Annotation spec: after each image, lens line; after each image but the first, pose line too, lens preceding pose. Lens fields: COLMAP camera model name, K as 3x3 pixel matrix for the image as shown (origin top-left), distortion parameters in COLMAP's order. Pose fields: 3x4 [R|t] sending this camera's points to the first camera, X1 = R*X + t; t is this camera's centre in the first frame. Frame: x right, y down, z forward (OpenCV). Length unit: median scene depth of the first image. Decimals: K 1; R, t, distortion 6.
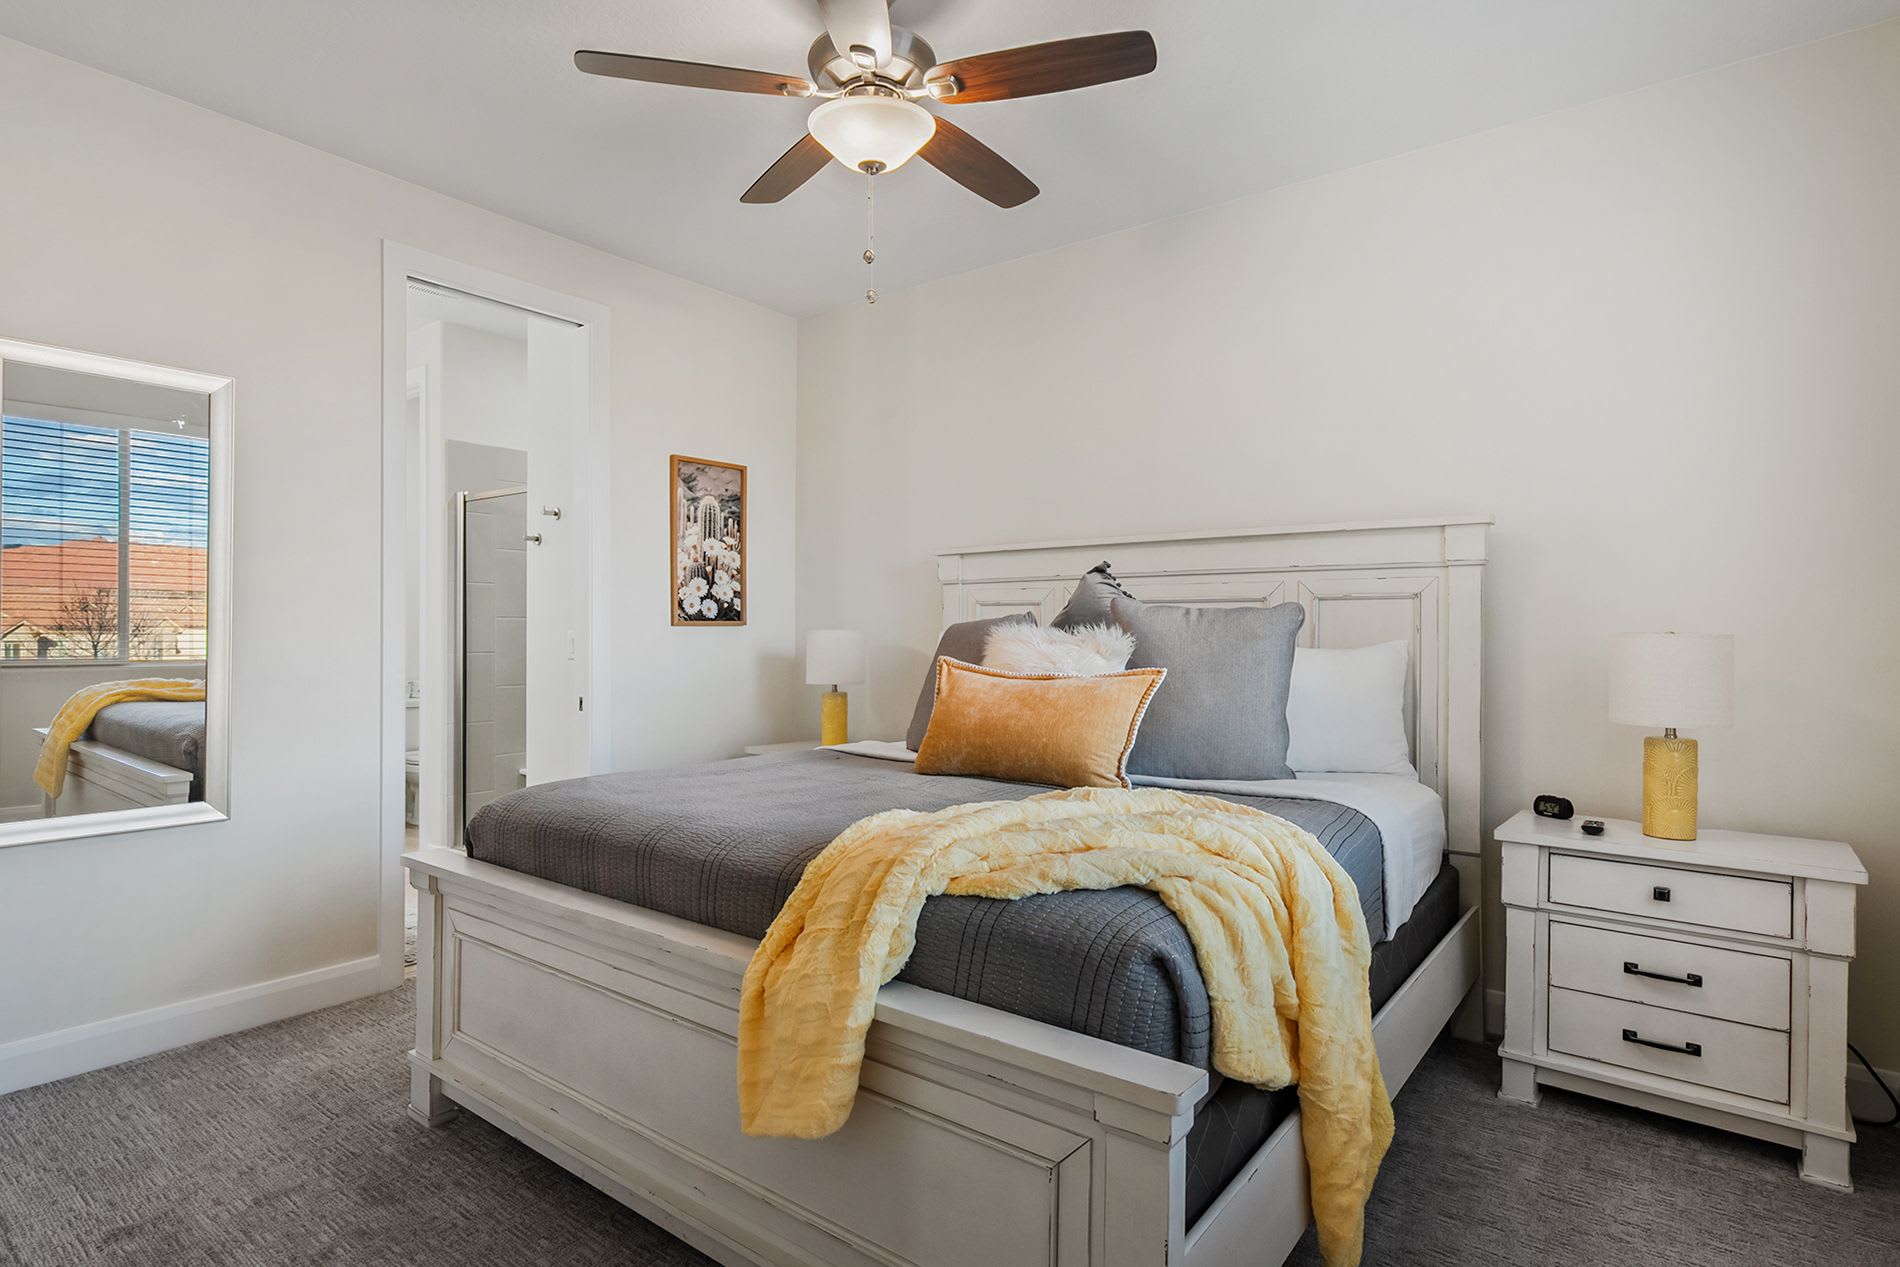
lens RADIAL K [[970.5, 0, 948.8], [0, 970.5, 633.8], [0, 0, 1]] dist [0.015964, -0.000248]
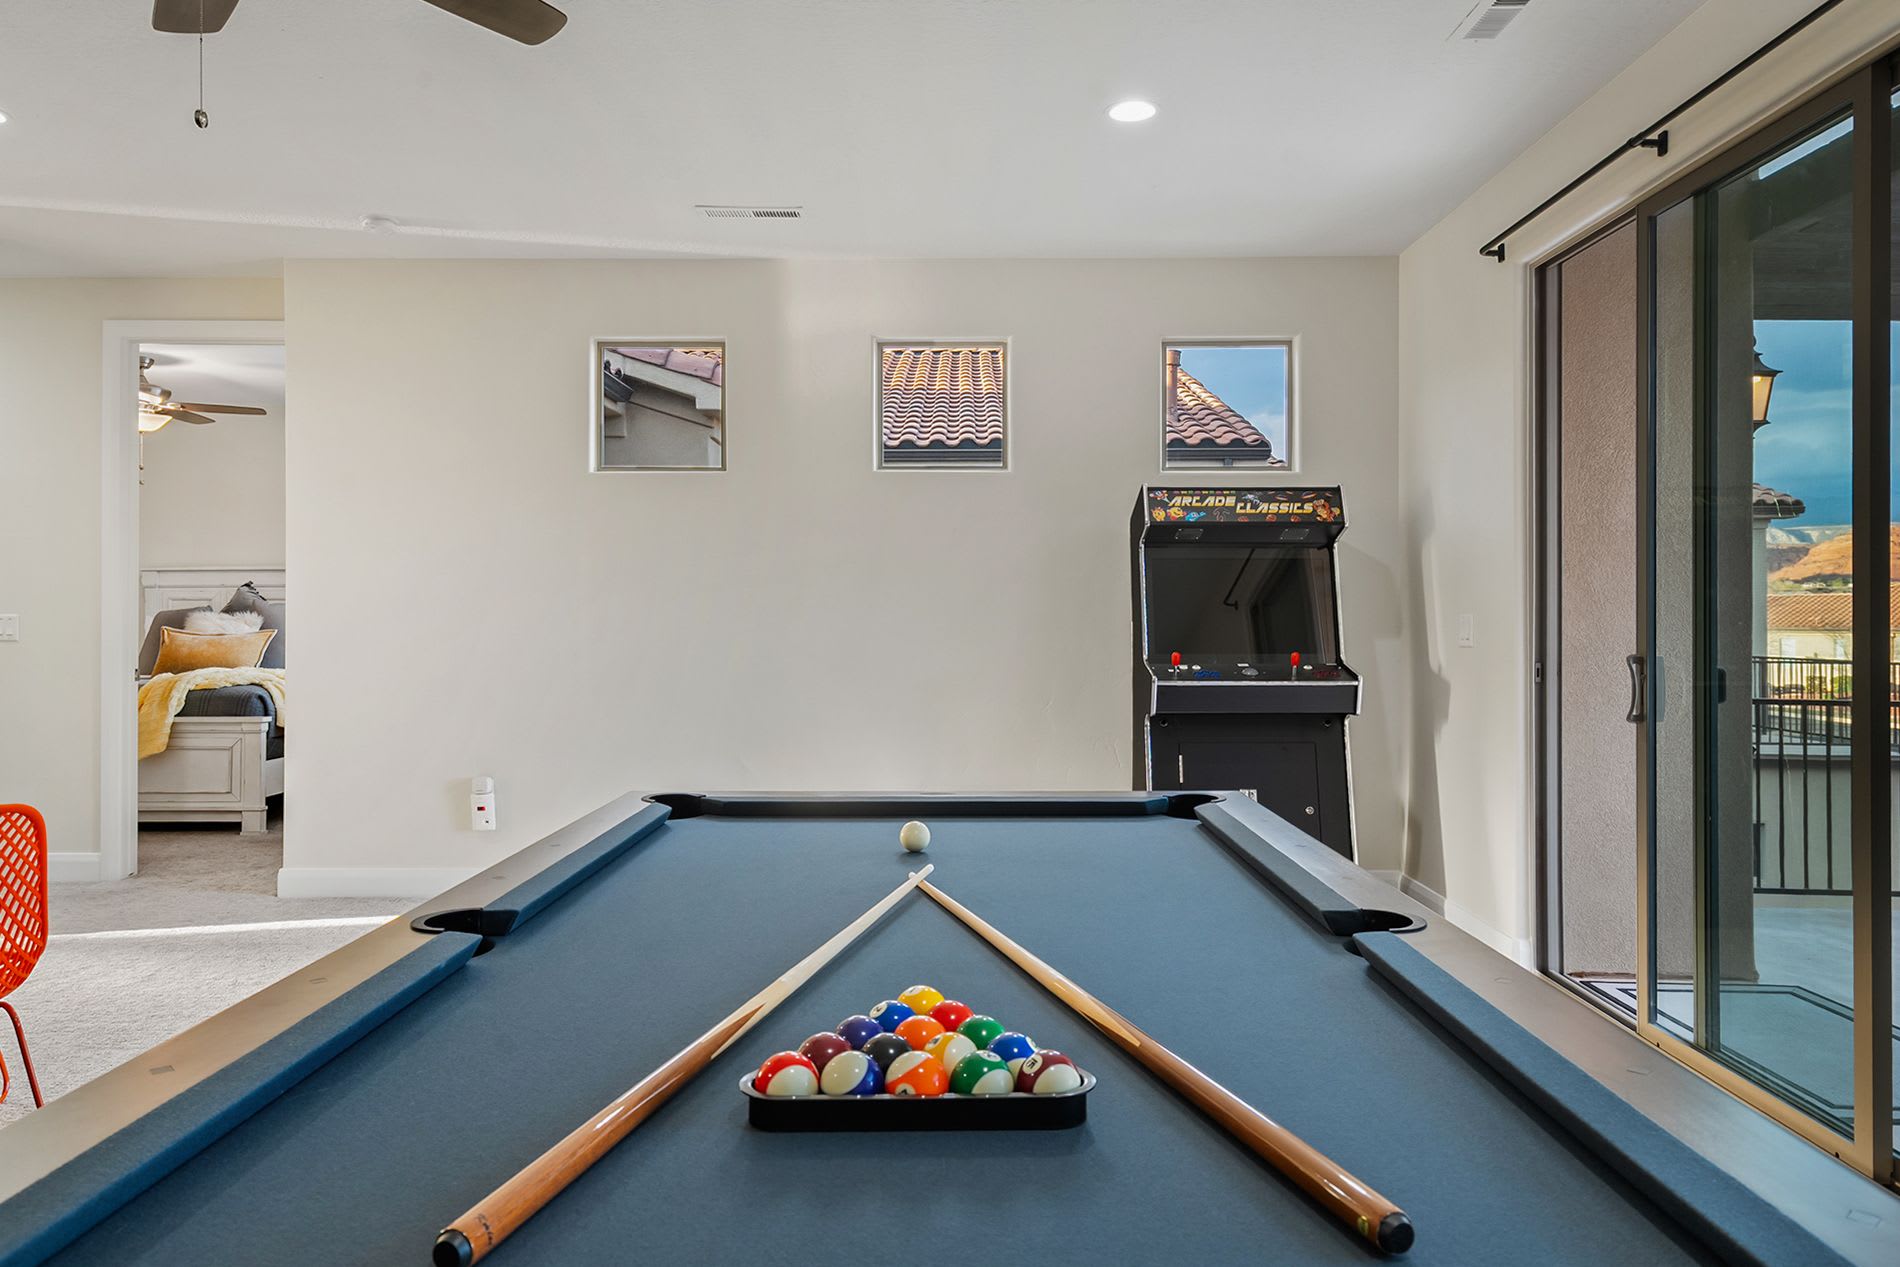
lens RADIAL K [[1293.1, 0, 950.1], [0, 1293.1, 624.4], [0, 0, 1]] dist [-0.007262, -0.007302]
pose [[0.801772, -0.006171, 0.597599, -0.333814], [0.003717, 0.999979, 0.005339, 0.011172], [-0.597619, -0.002059, 0.801778, -2.444843]]
